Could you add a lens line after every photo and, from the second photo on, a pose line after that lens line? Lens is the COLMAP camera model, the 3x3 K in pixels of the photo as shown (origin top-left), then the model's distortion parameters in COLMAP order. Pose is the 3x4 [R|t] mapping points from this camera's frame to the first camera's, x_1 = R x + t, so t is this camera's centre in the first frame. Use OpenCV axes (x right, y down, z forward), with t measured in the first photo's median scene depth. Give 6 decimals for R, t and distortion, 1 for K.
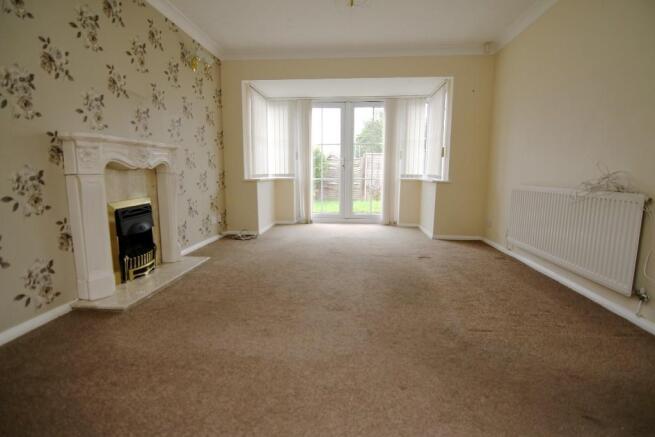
lens RADIAL K [[326.9, 0, 326.5], [0, 326.9, 216.3], [0, 0, 1]] dist [-0.011171, -0.004615]
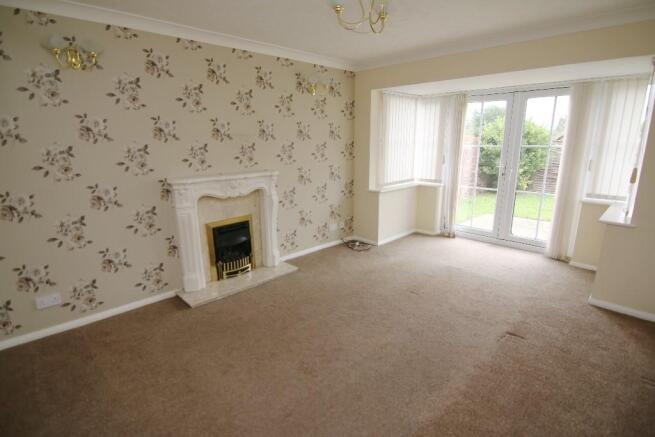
lens RADIAL K [[326.9, 0, 326.1], [0, 326.9, 216.6], [0, 0, 1]] dist [-0.011171, -0.004615]
pose [[0.761701, 0.137502, -0.633171, 0.477592], [-0.078601, 0.989615, 0.120353, -0.226468], [0.643144, -0.041905, 0.764598, 0.223877]]
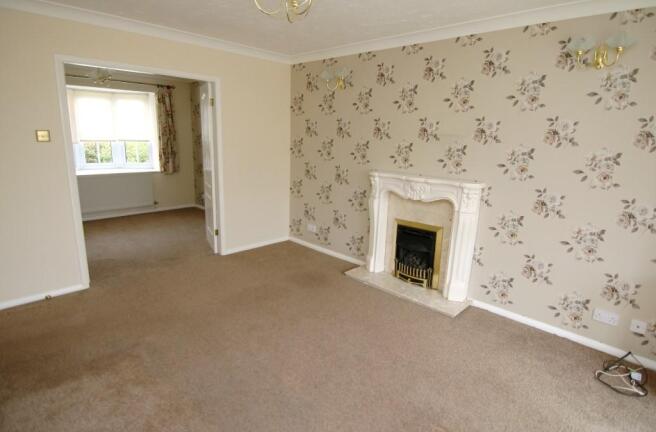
lens RADIAL K [[354.6, 0, 325.6], [0, 354.6, 220.5], [0, 0, 1]] dist [-0.012618, -0.004119]
pose [[-0.629727, 0.151158, -0.761968, 0.594164], [-0.149149, 0.939109, 0.309563, -0.388786], [0.762364, 0.308587, -0.568837, 1.369300]]
